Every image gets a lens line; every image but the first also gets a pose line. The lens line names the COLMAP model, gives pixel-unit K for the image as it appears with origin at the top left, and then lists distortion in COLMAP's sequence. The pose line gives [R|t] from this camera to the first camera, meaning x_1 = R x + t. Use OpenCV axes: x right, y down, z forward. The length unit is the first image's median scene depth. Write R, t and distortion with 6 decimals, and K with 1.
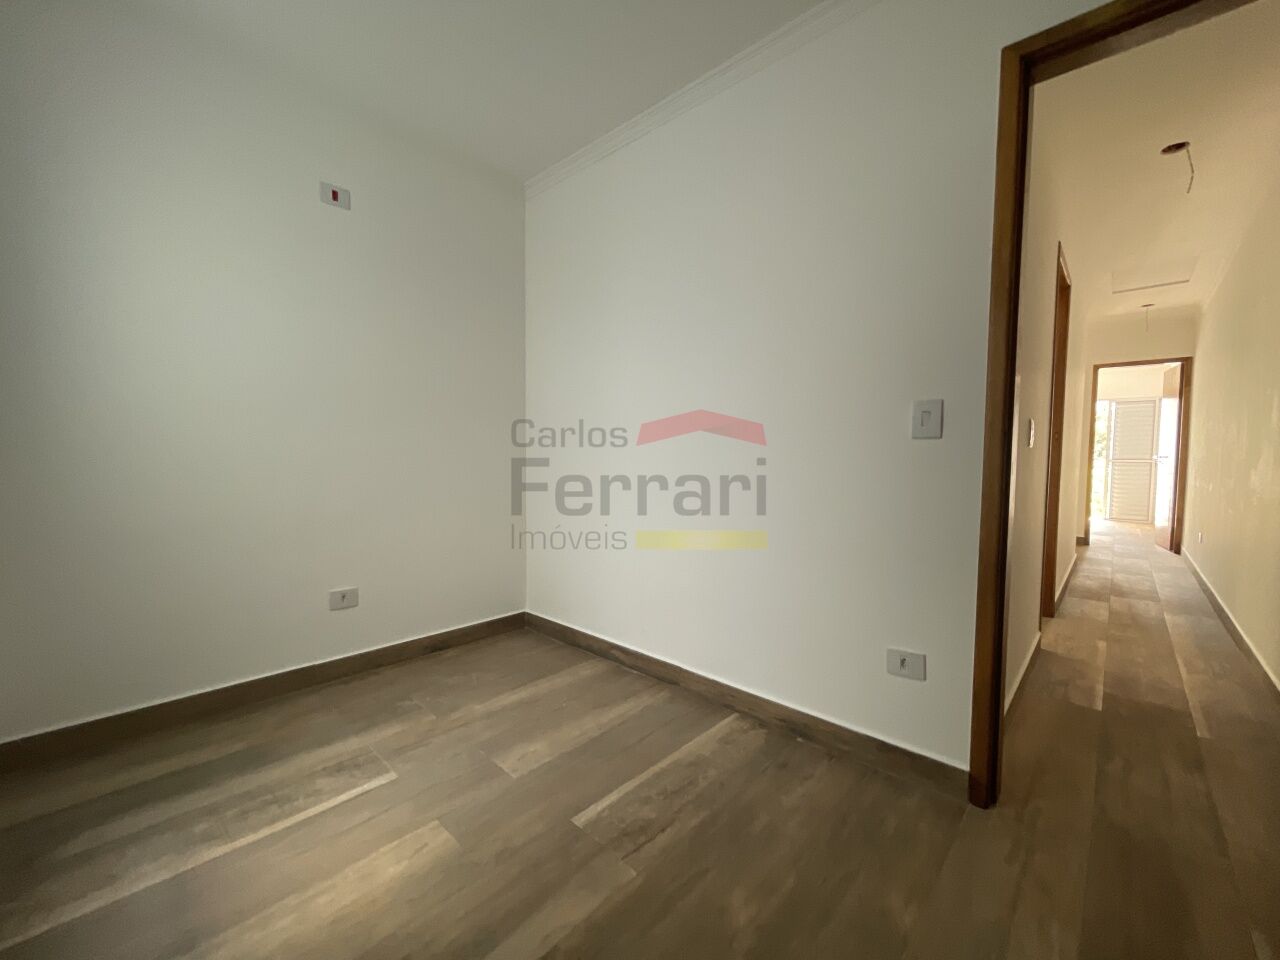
lens RADIAL K [[523.9, 0, 641.2], [0, 523.9, 479.8], [0, 0, 1]] dist [0.009497, -0.000470]
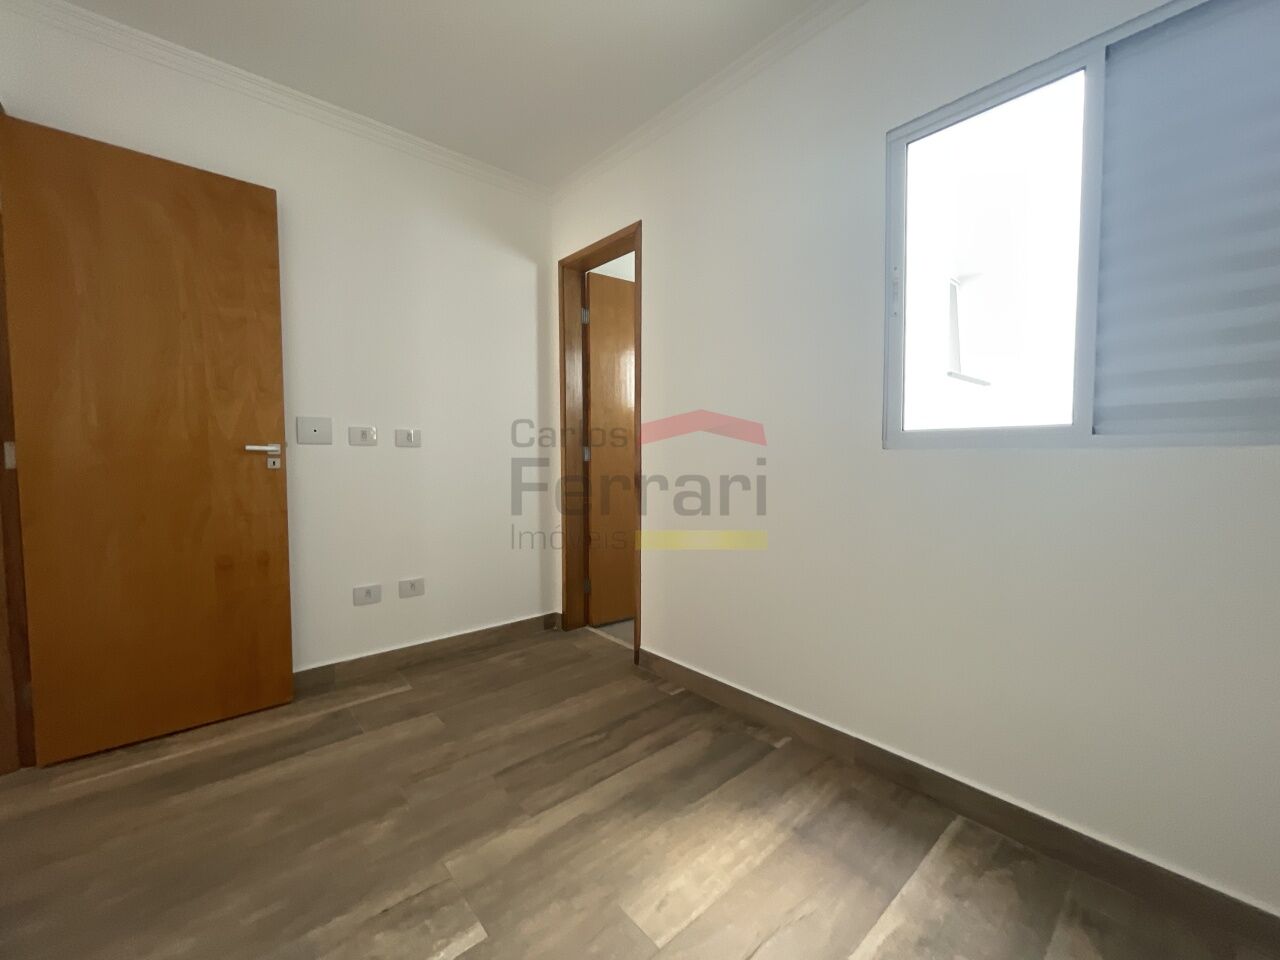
lens RADIAL K [[523.9, 0, 641.8], [0, 523.9, 485.4], [0, 0, 1]] dist [0.009497, -0.000470]
pose [[-0.994866, -0.015855, 0.099955, -0.401723], [-0.004975, 0.994120, 0.108169, -0.092777], [-0.101083, 0.107116, -0.989095, 1.575165]]
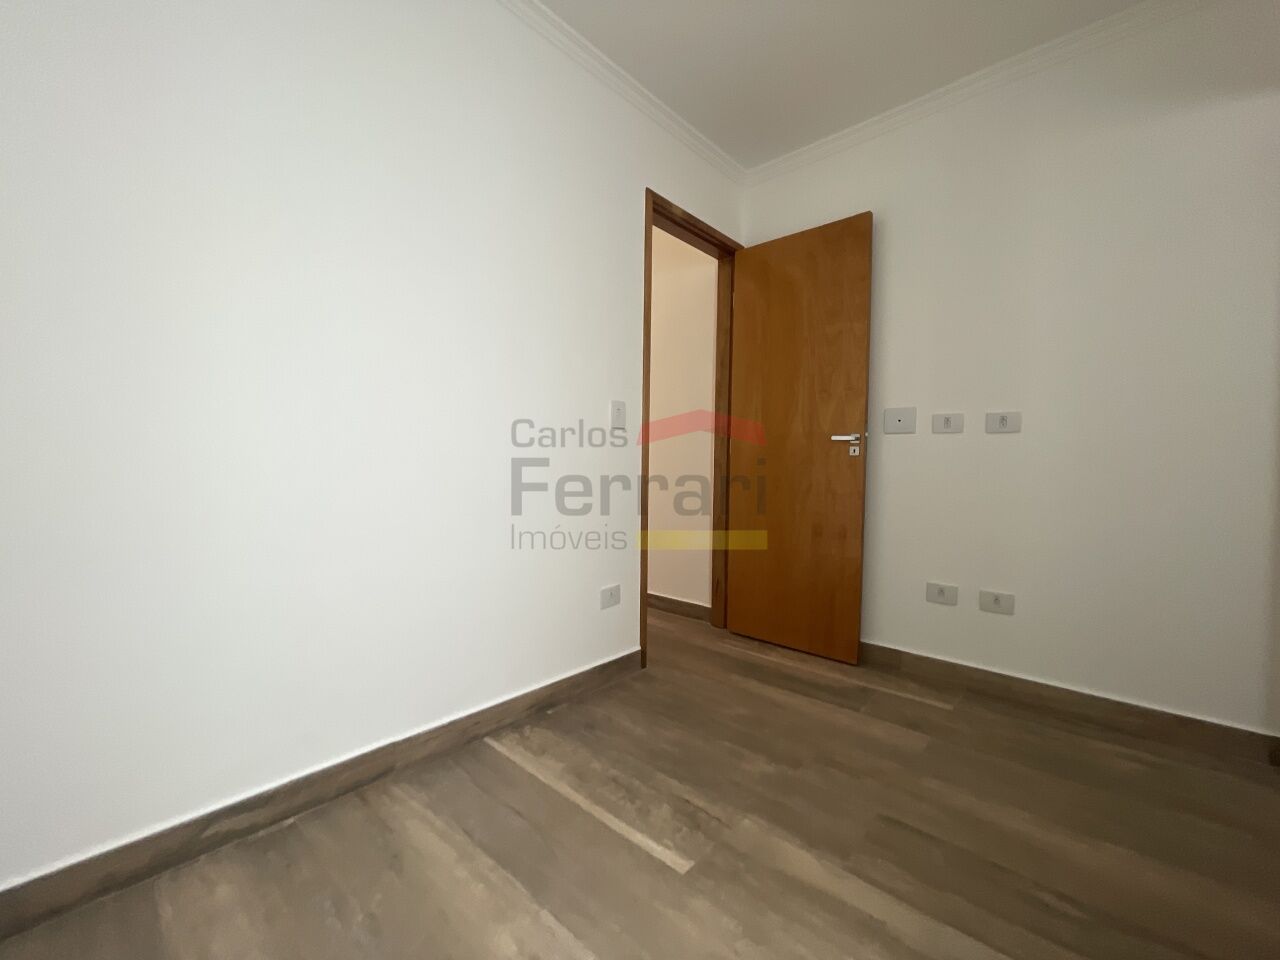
lens RADIAL K [[523.9, 0, 637.4], [0, 523.9, 482.3], [0, 0, 1]] dist [0.009497, -0.000470]
pose [[-0.013557, -0.041477, 0.999047, -0.864776], [0.033961, 0.998544, 0.041917, 0.006259], [-0.999331, 0.034497, -0.012129, 0.995866]]
